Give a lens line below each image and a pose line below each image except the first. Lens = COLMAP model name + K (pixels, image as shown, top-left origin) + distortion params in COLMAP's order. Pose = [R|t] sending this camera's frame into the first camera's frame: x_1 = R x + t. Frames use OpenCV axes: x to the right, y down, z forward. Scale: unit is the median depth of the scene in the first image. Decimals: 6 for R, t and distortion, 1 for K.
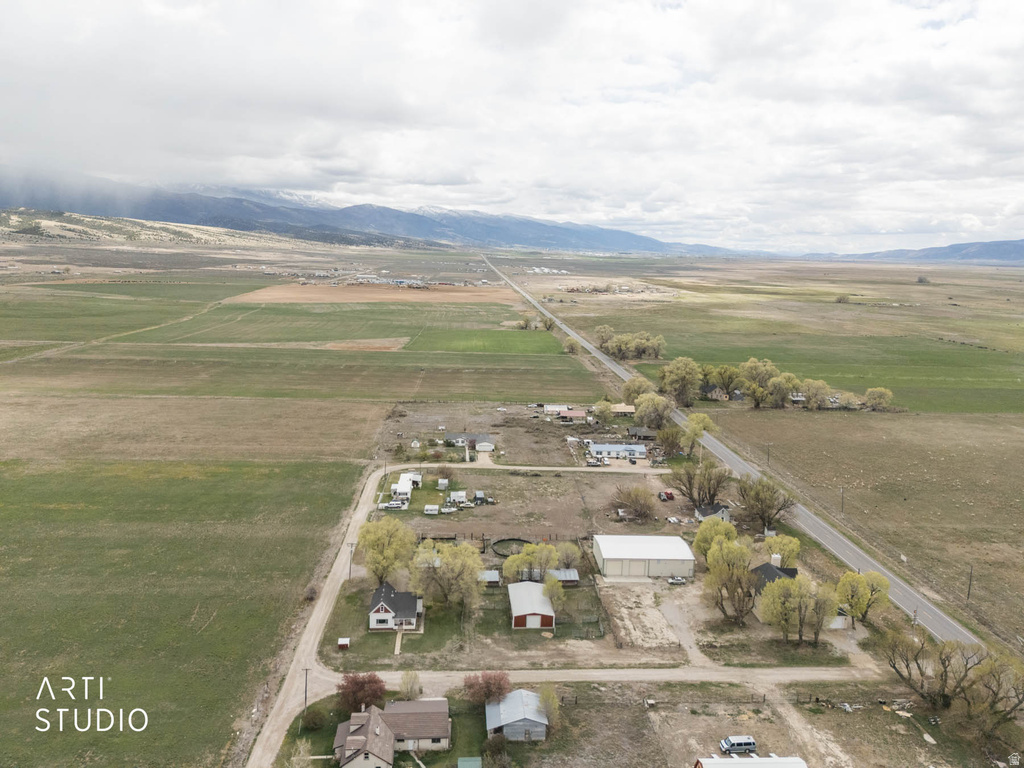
lens RADIAL K [[750.1, 0, 510.3], [0, 750.1, 379.5], [0, 0, 1]] dist [0.088561, -0.087392]
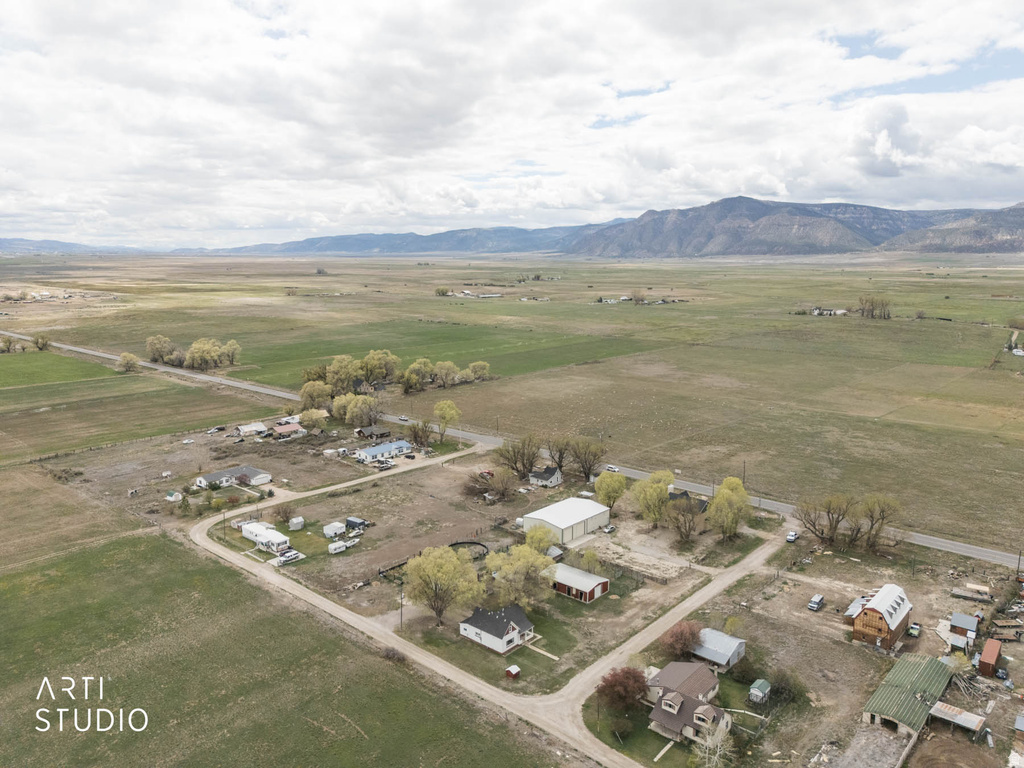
lens RADIAL K [[750.1, 0, 510.0], [0, 750.1, 388.9], [0, 0, 1]] dist [0.088561, -0.087392]
pose [[0.709839, -0.154497, 0.687211, -0.516562], [0.141620, 0.987029, 0.075618, -0.050034], [-0.689980, 0.043647, 0.722511, 0.182936]]
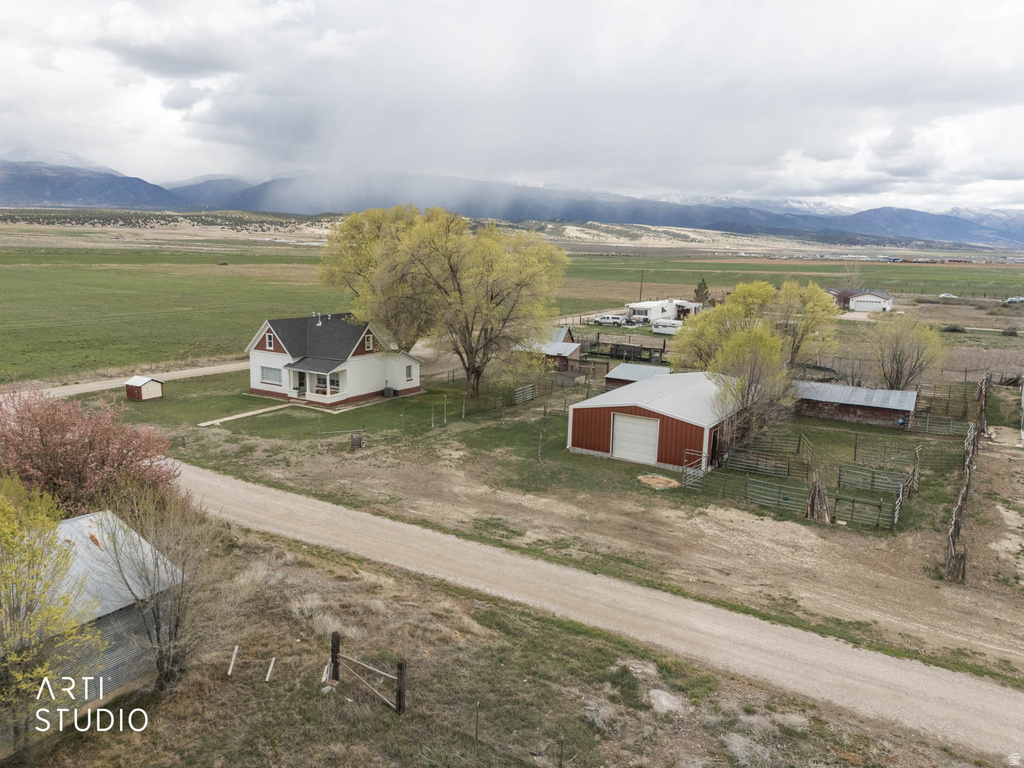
lens RADIAL K [[750.1, 0, 511.0], [0, 750.1, 385.1], [0, 0, 1]] dist [0.088561, -0.087392]
pose [[0.806633, 0.095058, -0.583359, 0.104002], [-0.100542, 0.994666, 0.023057, 0.198301], [0.582439, 0.040053, 0.811887, 0.493599]]
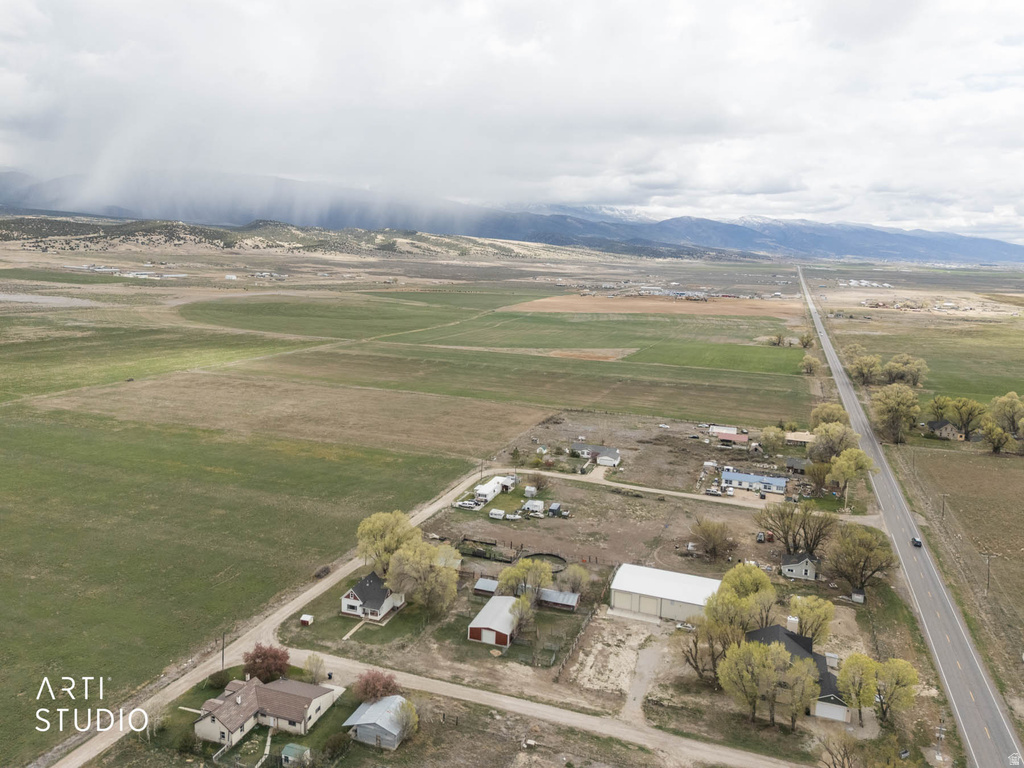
lens RADIAL K [[750.1, 0, 509.9], [0, 750.1, 378.8], [0, 0, 1]] dist [0.088561, -0.087392]
pose [[0.916981, 0.062536, -0.393999, 0.276475], [-0.069415, 0.997583, -0.003219, -0.004509], [0.392845, 0.030301, 0.919105, 0.075199]]
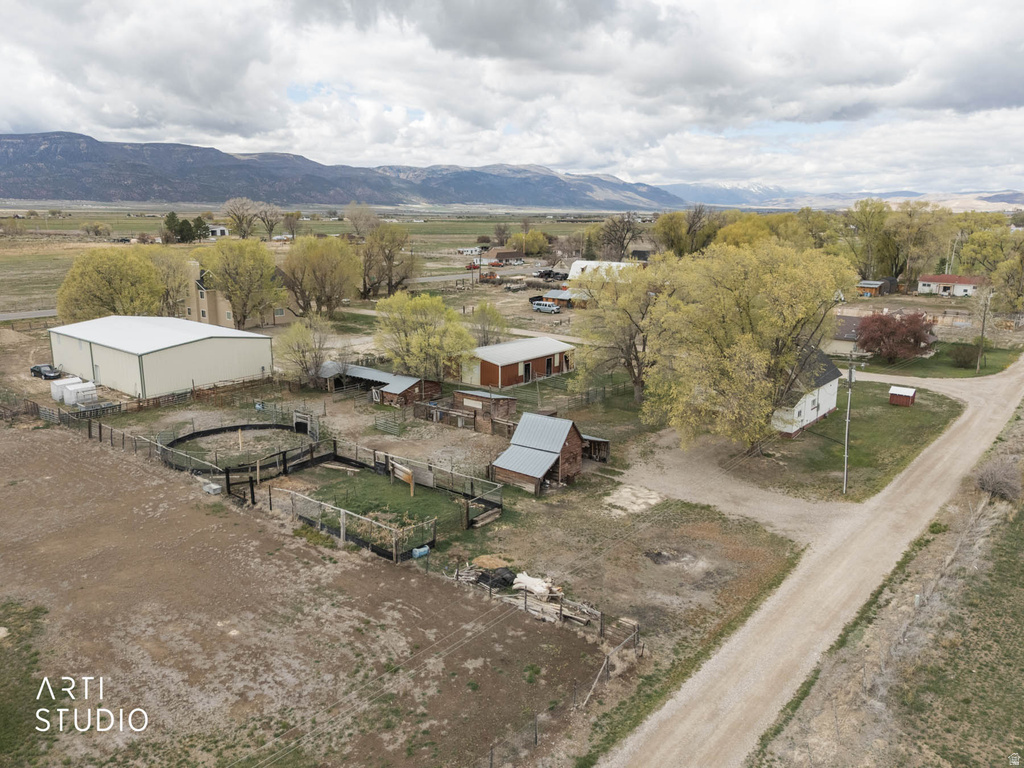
lens RADIAL K [[750.1, 0, 512.0], [0, 750.1, 378.3], [0, 0, 1]] dist [0.088561, -0.087392]
pose [[-0.730815, -0.181532, 0.657994, -0.224035], [0.090513, 0.929701, 0.357022, 0.084275], [-0.676548, 0.320473, -0.663008, 0.937909]]
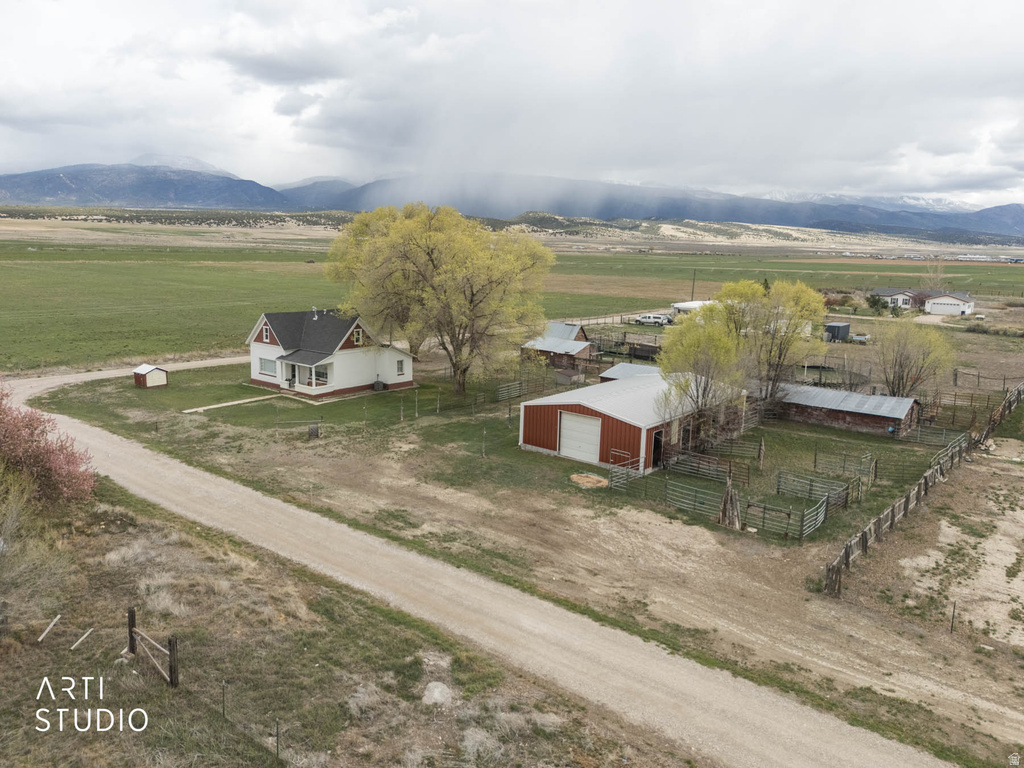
lens RADIAL K [[750.1, 0, 510.7], [0, 750.1, 379.7], [0, 0, 1]] dist [0.088561, -0.087392]
pose [[0.727821, 0.110265, -0.676844, 0.132531], [-0.121503, 0.992108, 0.030970, 0.194996], [0.674917, 0.059698, 0.735474, 0.515698]]
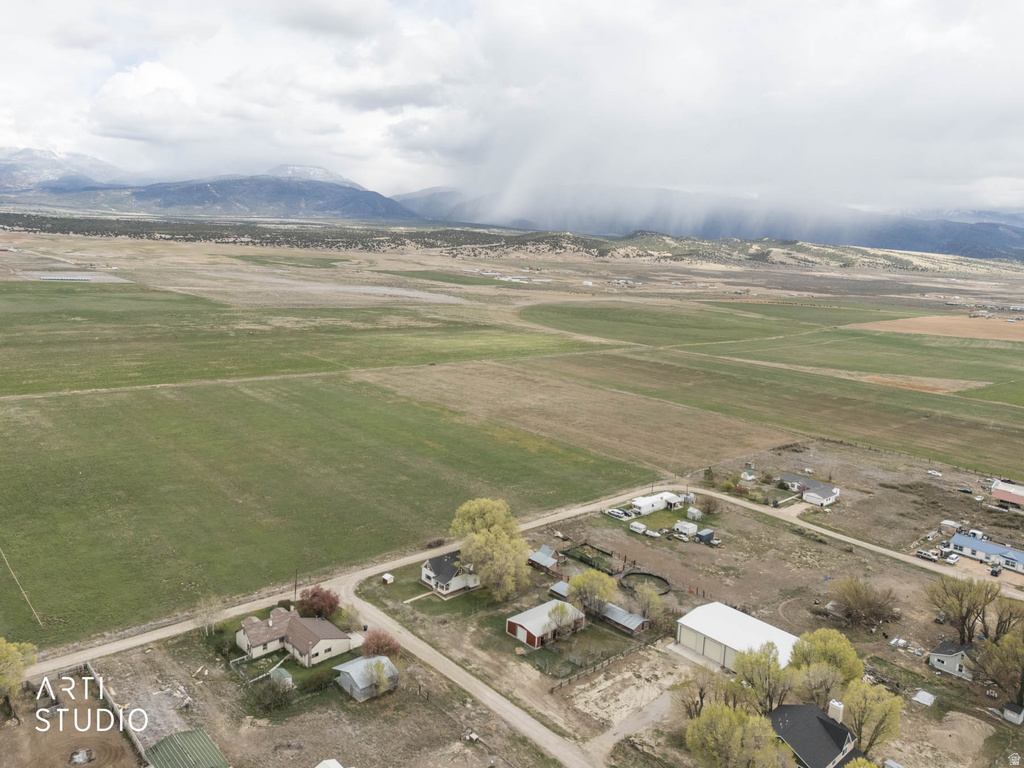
lens RADIAL K [[750.1, 0, 509.1], [0, 750.1, 377.0], [0, 0, 1]] dist [0.088561, -0.087392]
pose [[0.620845, 0.133918, -0.772410, 0.481283], [-0.164235, 0.985655, 0.038882, -0.025521], [0.766537, 0.102718, 0.633933, 0.226902]]
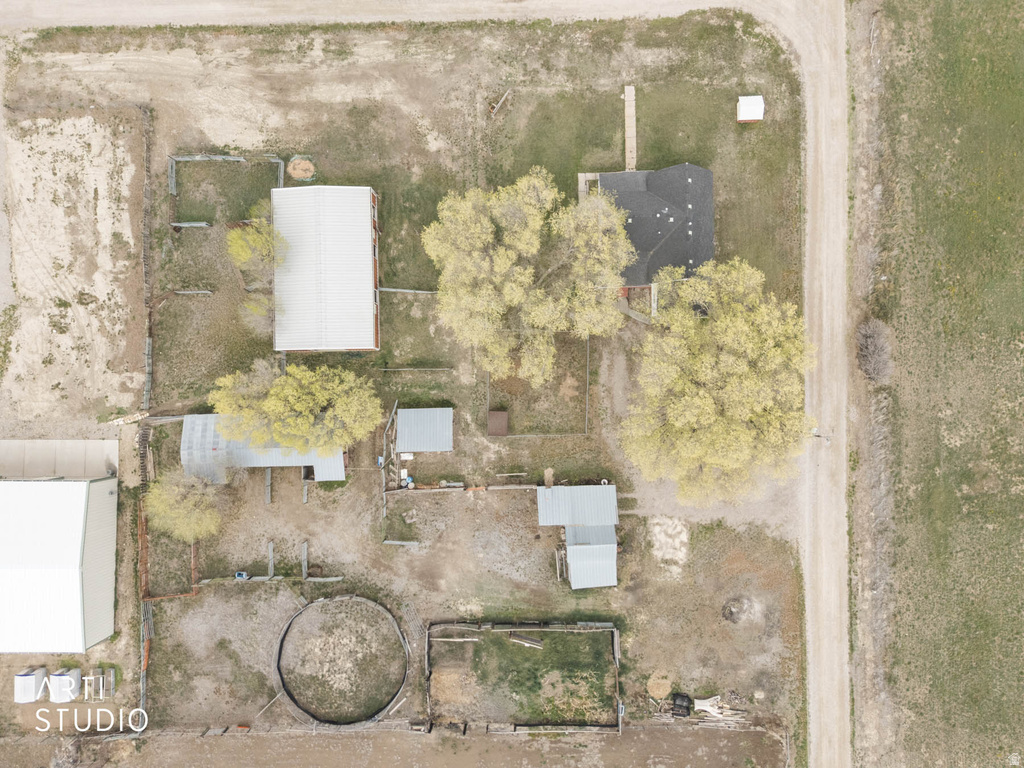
lens RADIAL K [[750.1, 0, 501.9], [0, 750.1, 382.1], [0, 0, 1]] dist [0.088561, -0.087392]
pose [[-0.998337, -0.057132, -0.007670, -0.047691], [0.001391, -0.156893, 0.987615, -0.080854], [-0.057628, 0.985962, 0.156711, 0.686383]]
